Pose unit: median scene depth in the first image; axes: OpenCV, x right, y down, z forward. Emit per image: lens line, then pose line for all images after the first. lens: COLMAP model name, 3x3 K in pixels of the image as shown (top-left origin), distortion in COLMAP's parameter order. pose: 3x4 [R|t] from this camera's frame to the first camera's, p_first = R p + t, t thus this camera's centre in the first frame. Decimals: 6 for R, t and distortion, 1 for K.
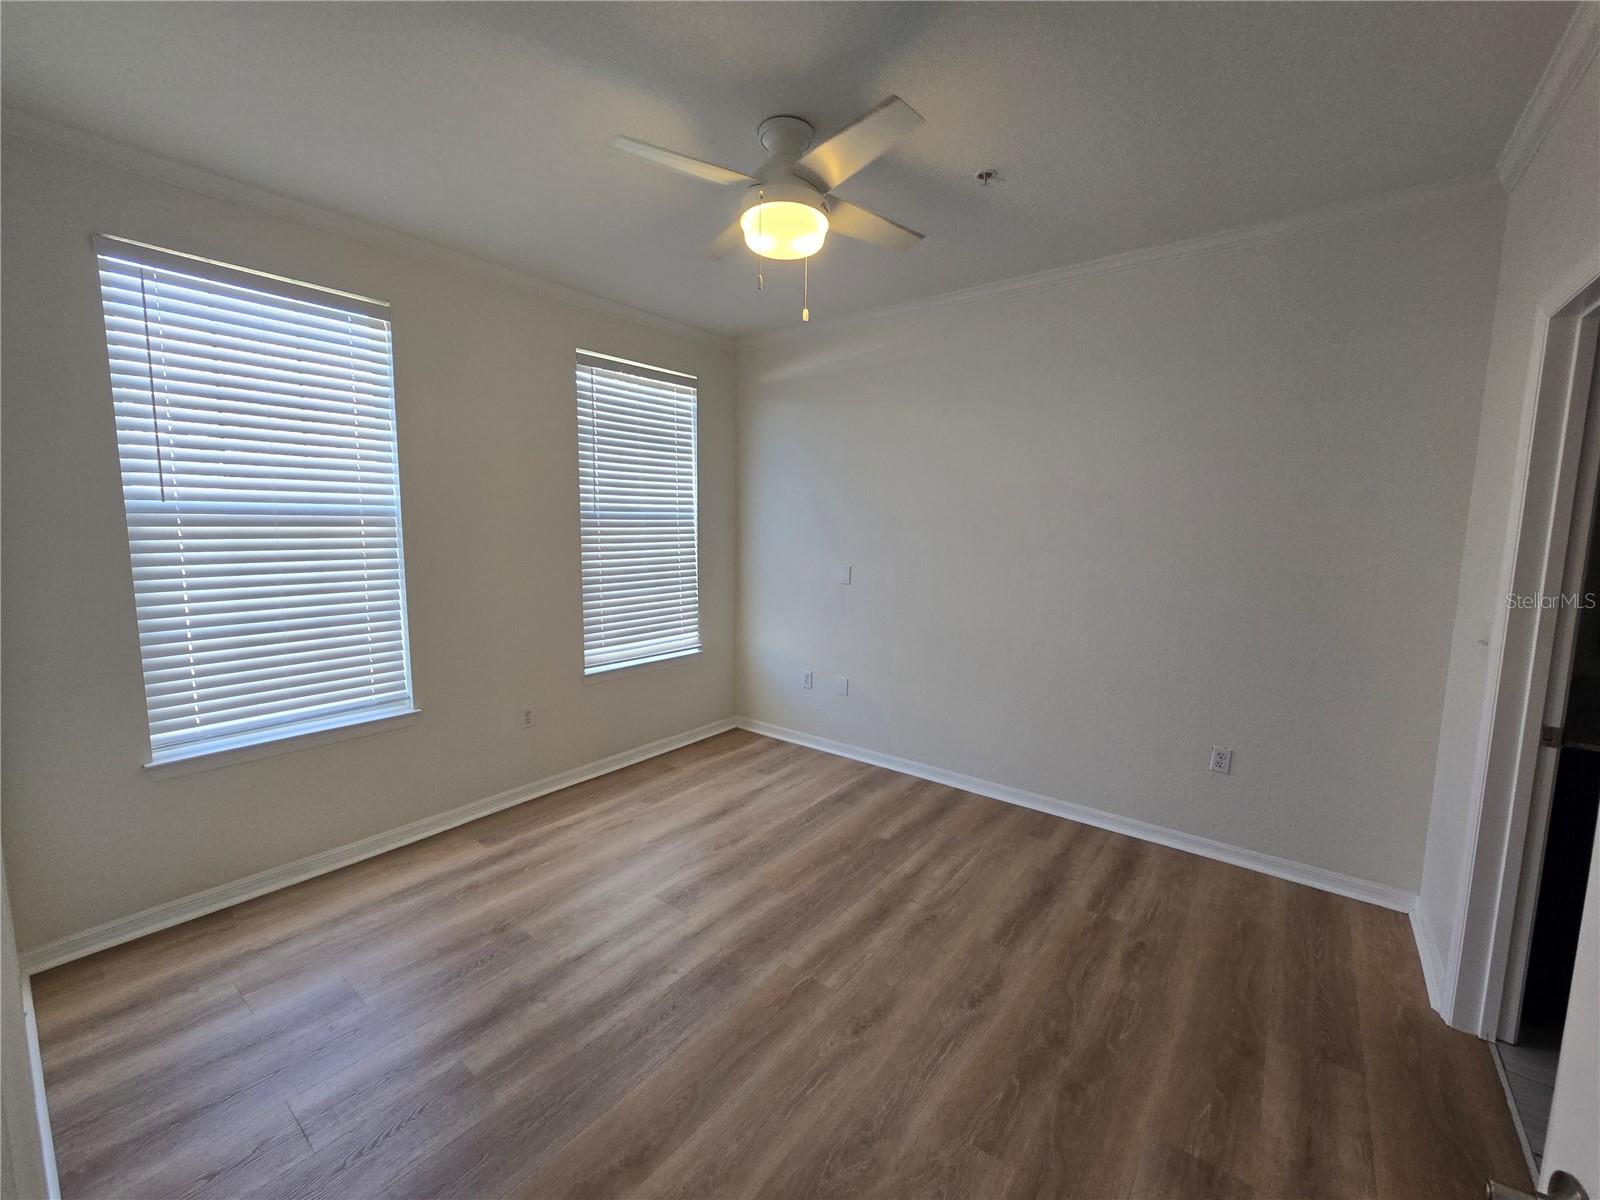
lens RADIAL K [[653.8, 0, 791.9], [0, 653.8, 595.5], [0, 0, 1]] dist [-0.001593, -0.000650]
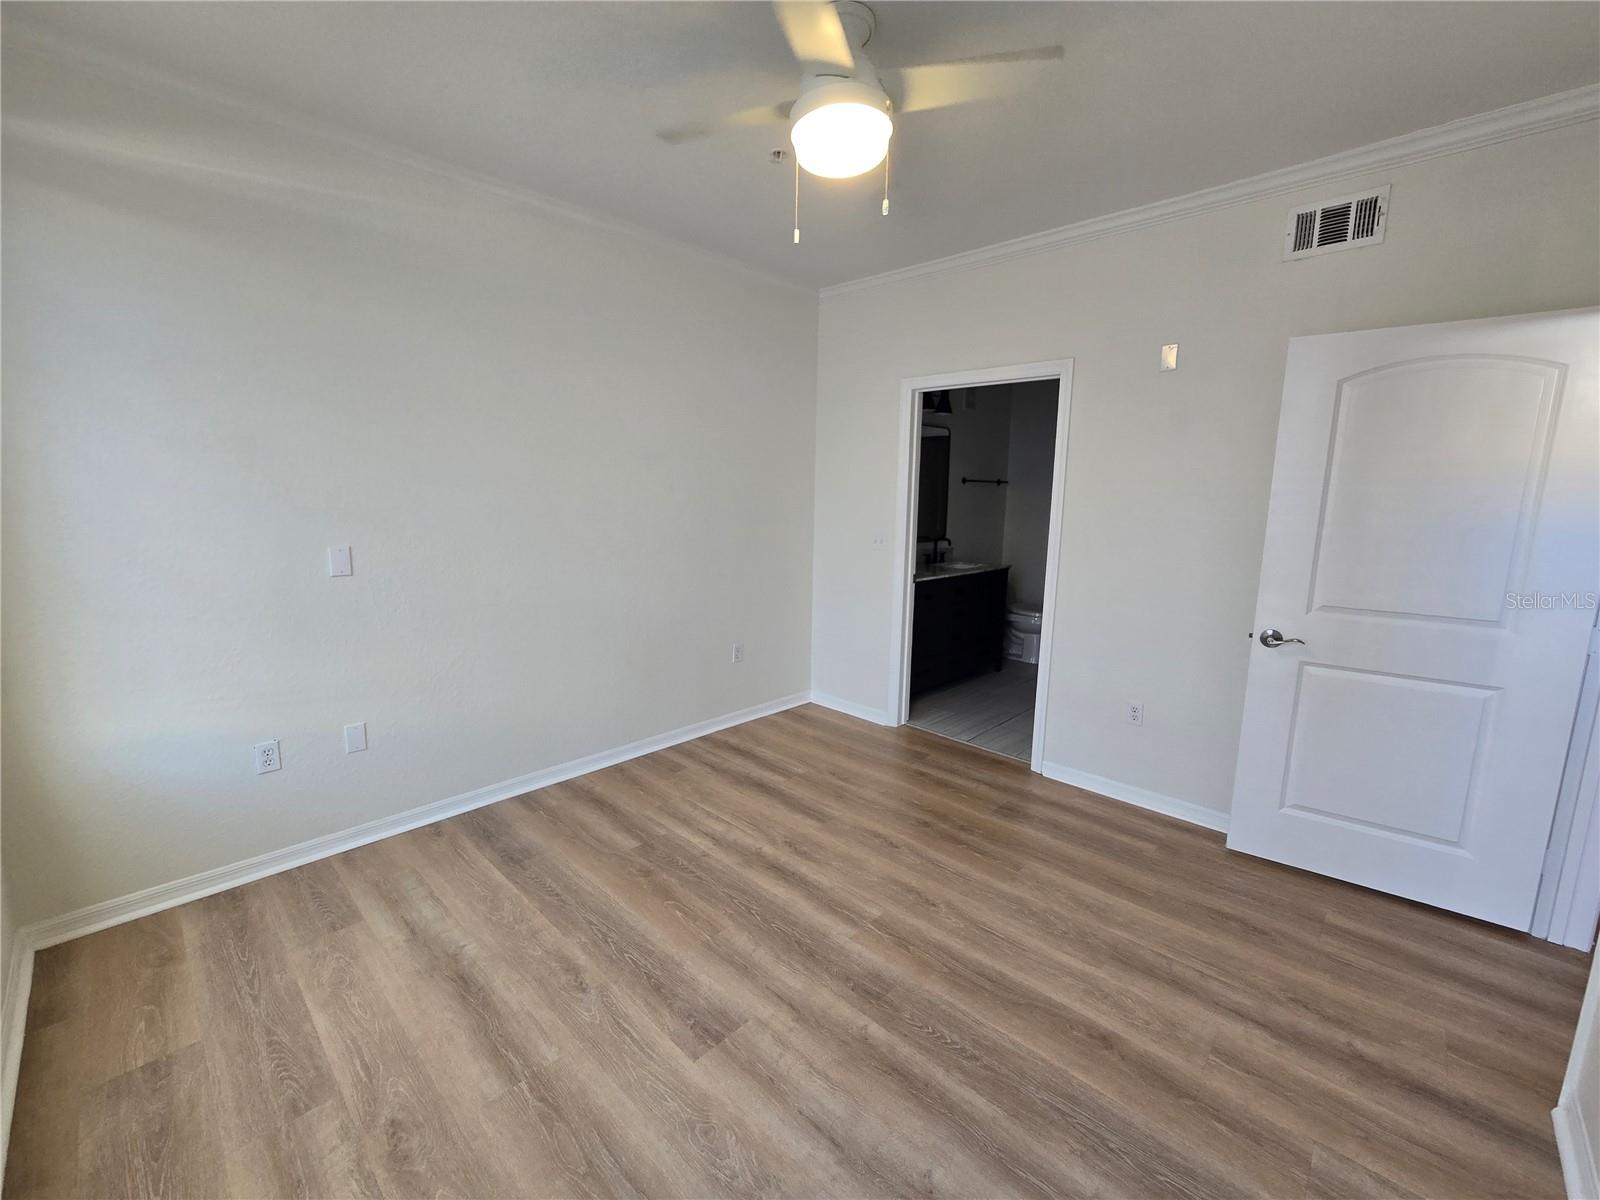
lens RADIAL K [[653.8, 0, 791.9], [0, 653.8, 595.5], [0, 0, 1]] dist [-0.001593, -0.000650]
pose [[0.100423, -0.164811, 0.981200, -0.656284], [0.099942, 0.982868, 0.154862, -0.071855], [-0.989913, 0.082511, 0.115174, 0.685167]]
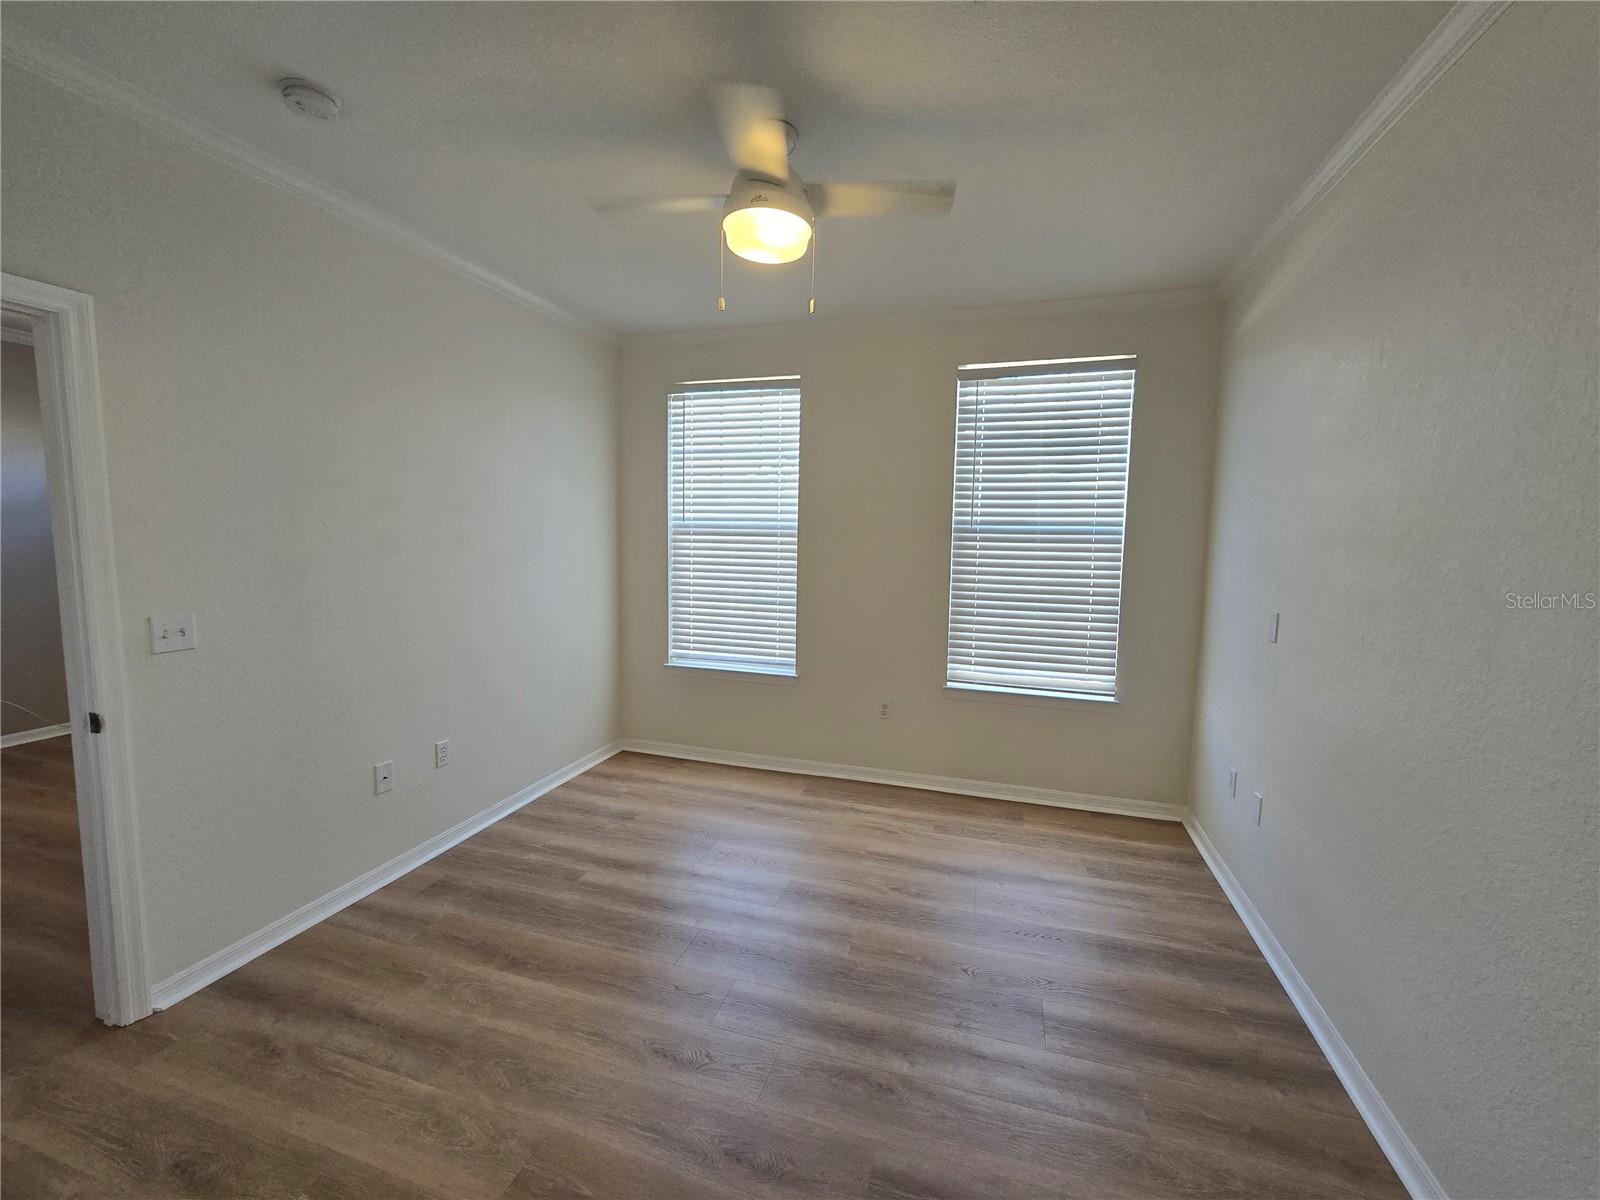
lens RADIAL K [[653.8, 0, 791.9], [0, 653.8, 595.5], [0, 0, 1]] dist [-0.001593, -0.000650]
pose [[0.355188, 0.087606, -0.930681, 0.650134], [-0.117170, 0.991919, 0.048653, -0.049904], [0.927422, 0.091767, 0.362583, 0.492088]]
